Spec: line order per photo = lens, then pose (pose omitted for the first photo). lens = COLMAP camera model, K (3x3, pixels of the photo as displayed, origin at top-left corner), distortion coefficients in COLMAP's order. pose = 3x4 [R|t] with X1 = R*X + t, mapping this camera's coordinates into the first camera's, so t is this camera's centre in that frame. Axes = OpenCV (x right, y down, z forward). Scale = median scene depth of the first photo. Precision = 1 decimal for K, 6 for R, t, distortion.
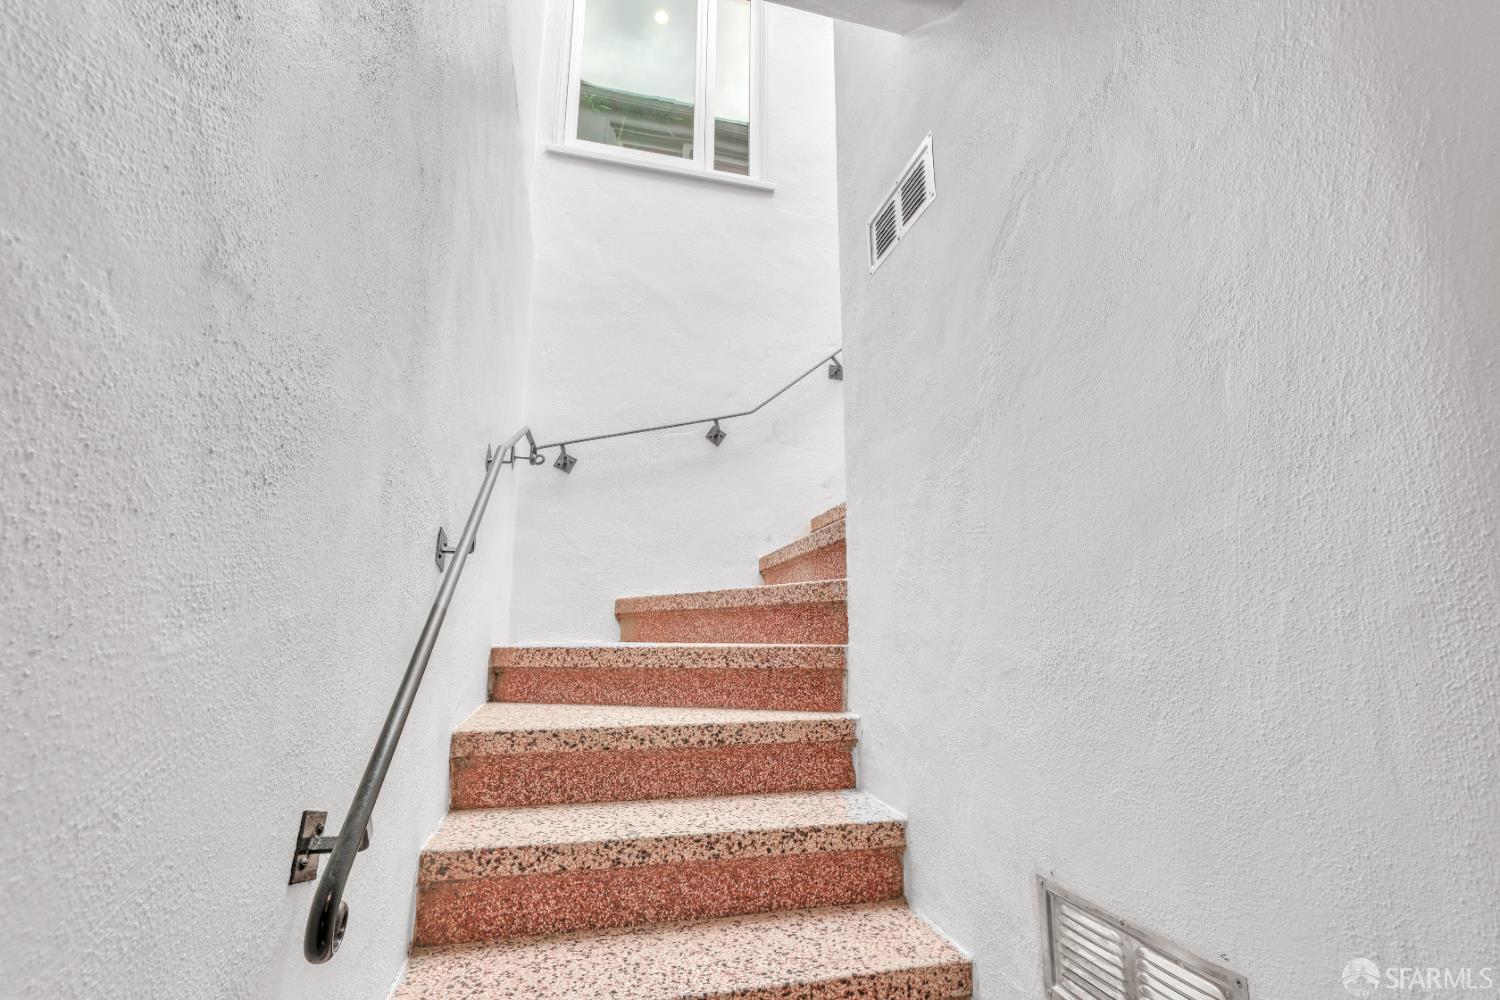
lens RADIAL K [[668.7, 0, 744.2], [0, 668.7, 515.9], [0, 0, 1]] dist [-0.000312, 0.000114]
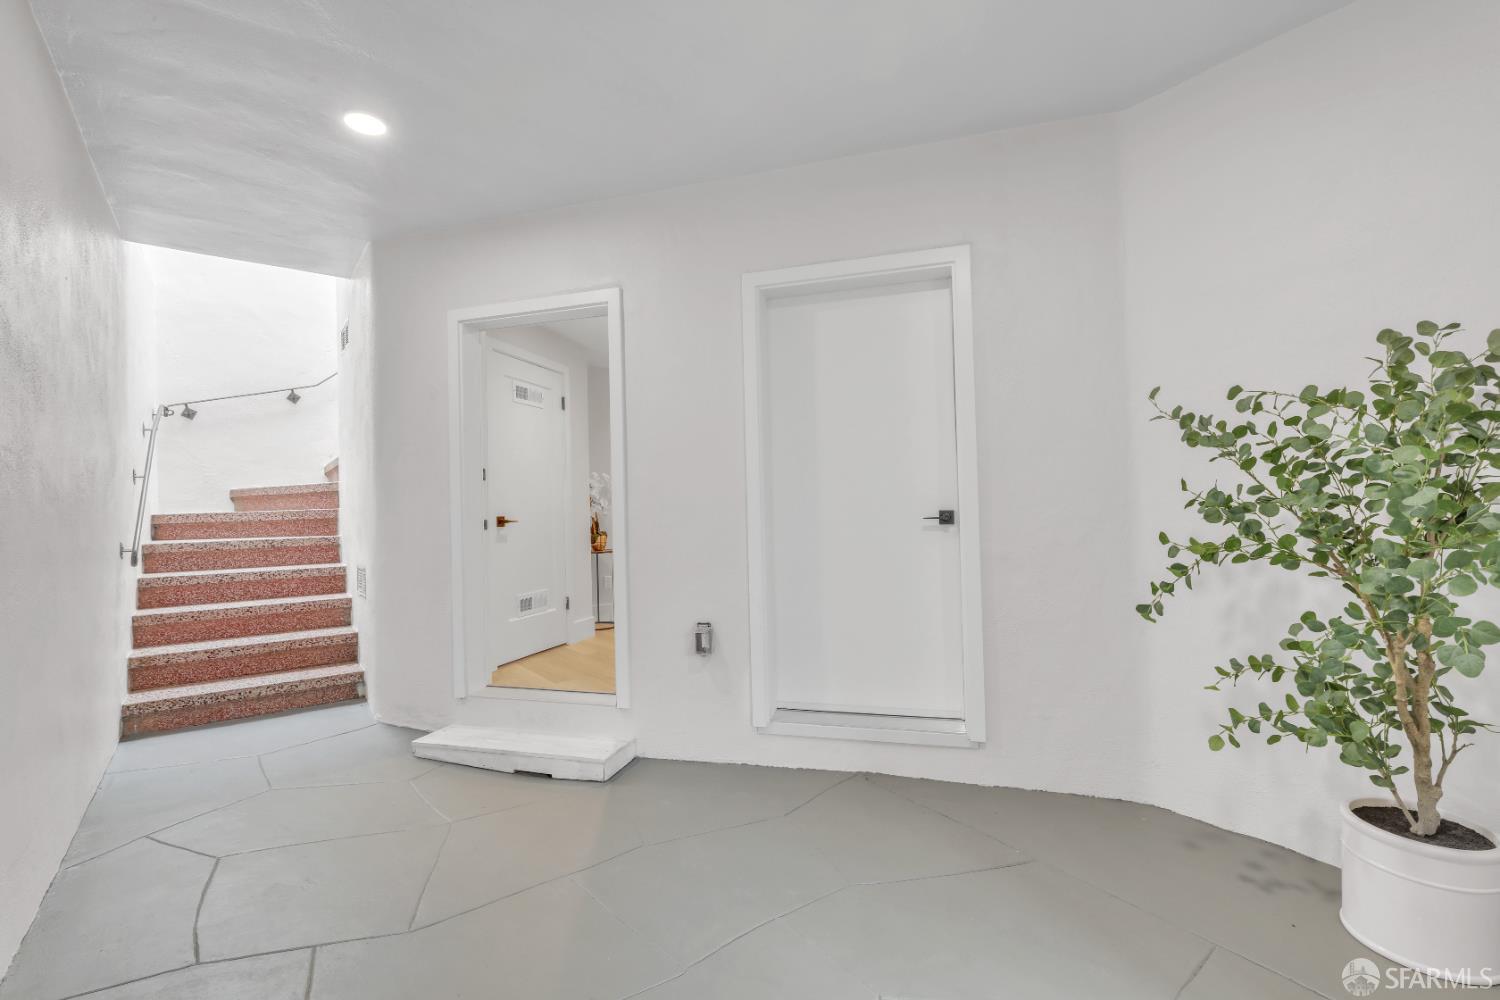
lens RADIAL K [[668.7, 0, 744.2], [0, 668.7, 515.9], [0, 0, 1]] dist [-0.000312, 0.000114]
pose [[0.916107, -0.025589, 0.400116, 0.462066], [-0.045247, 0.984987, 0.166592, -0.220703], [-0.398372, -0.170720, 0.901196, -1.556562]]
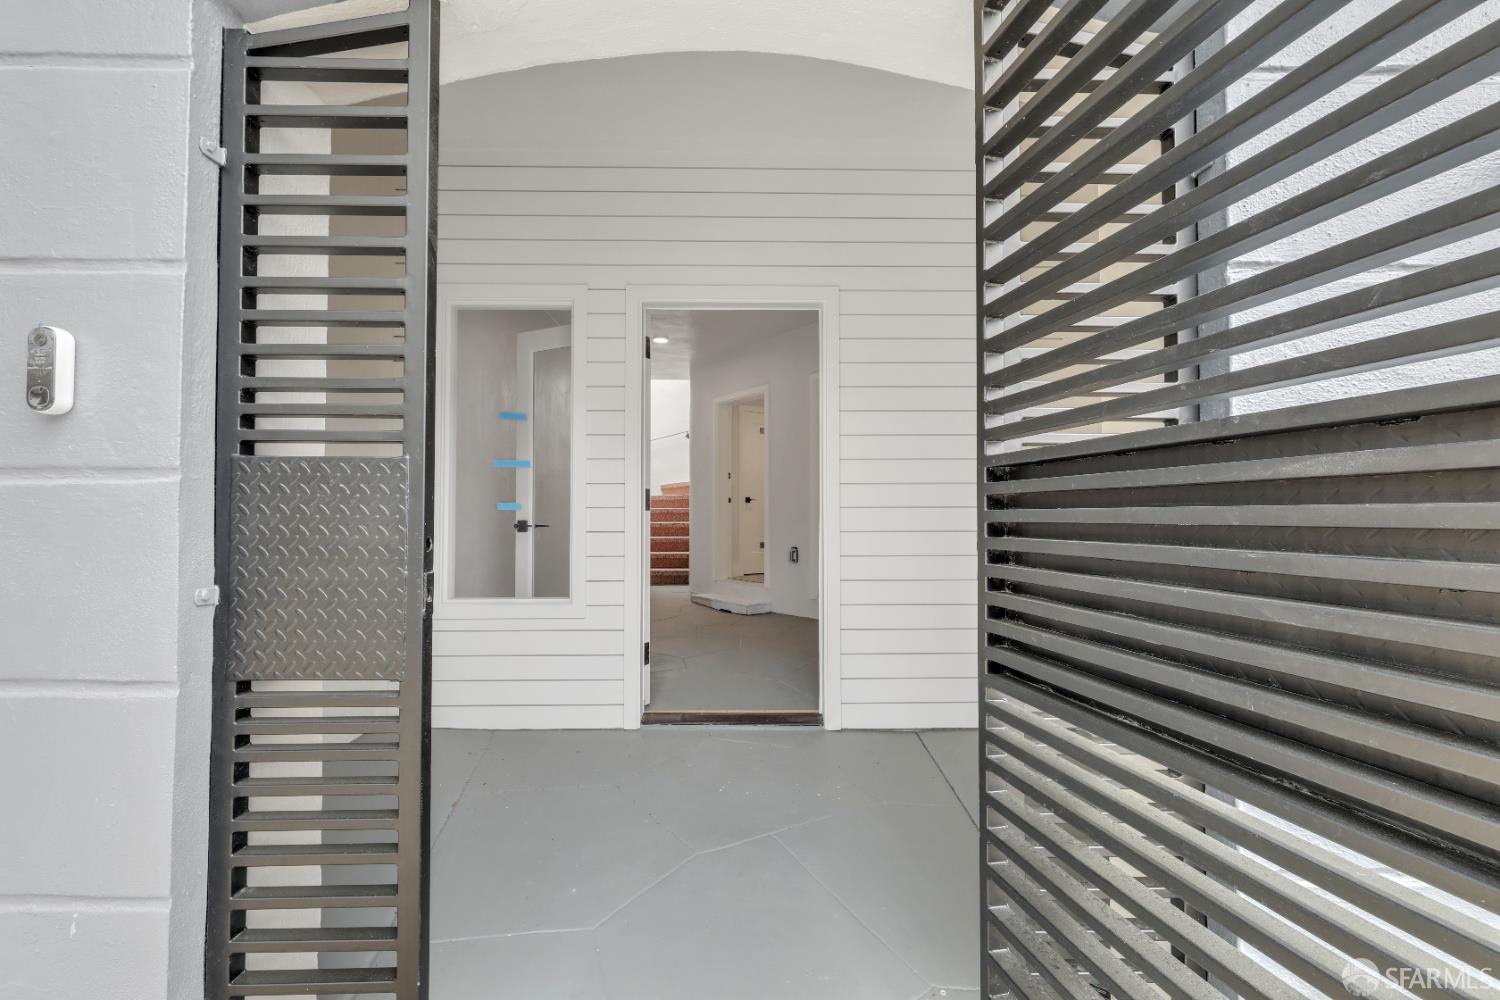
lens RADIAL K [[668.7, 0, 744.2], [0, 668.7, 515.9], [0, 0, 1]] dist [-0.000312, 0.000114]
pose [[0.974002, -0.006427, -0.226447, 1.292424], [0.046876, 0.983681, 0.173710, -0.386537], [0.221635, -0.179809, 0.958408, -2.927694]]
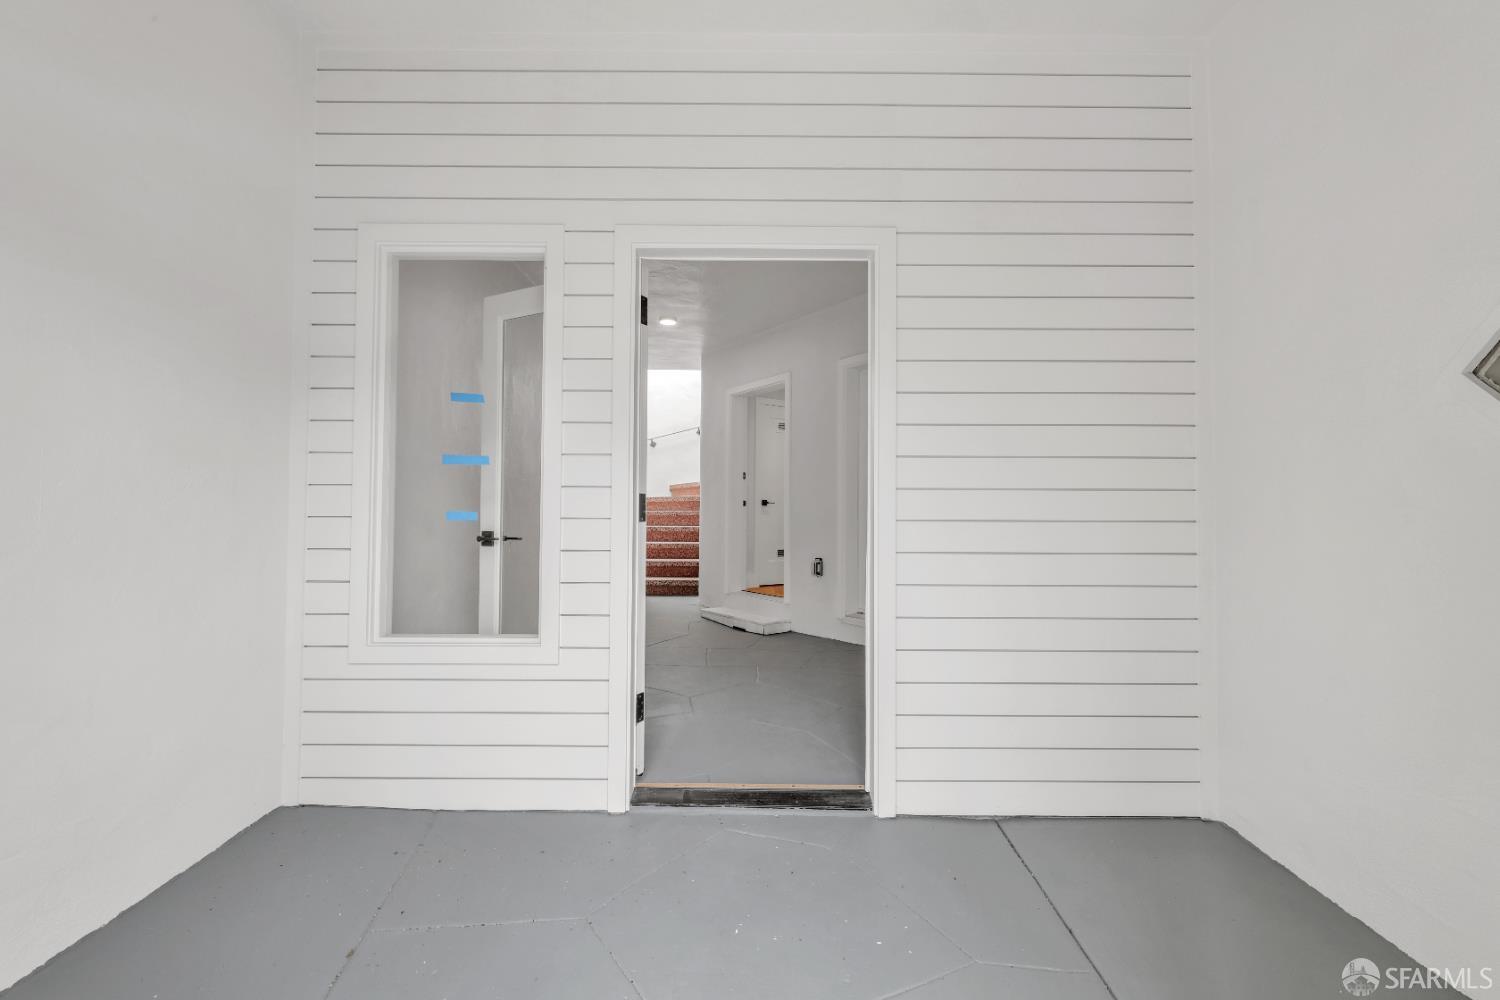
lens RADIAL K [[668.7, 0, 744.2], [0, 668.7, 515.9], [0, 0, 1]] dist [-0.000312, 0.000114]
pose [[0.969811, 0.000855, -0.243856, 1.201699], [0.042894, 0.983804, 0.174038, -0.354327], [0.240055, -0.179244, 0.954068, -2.620465]]
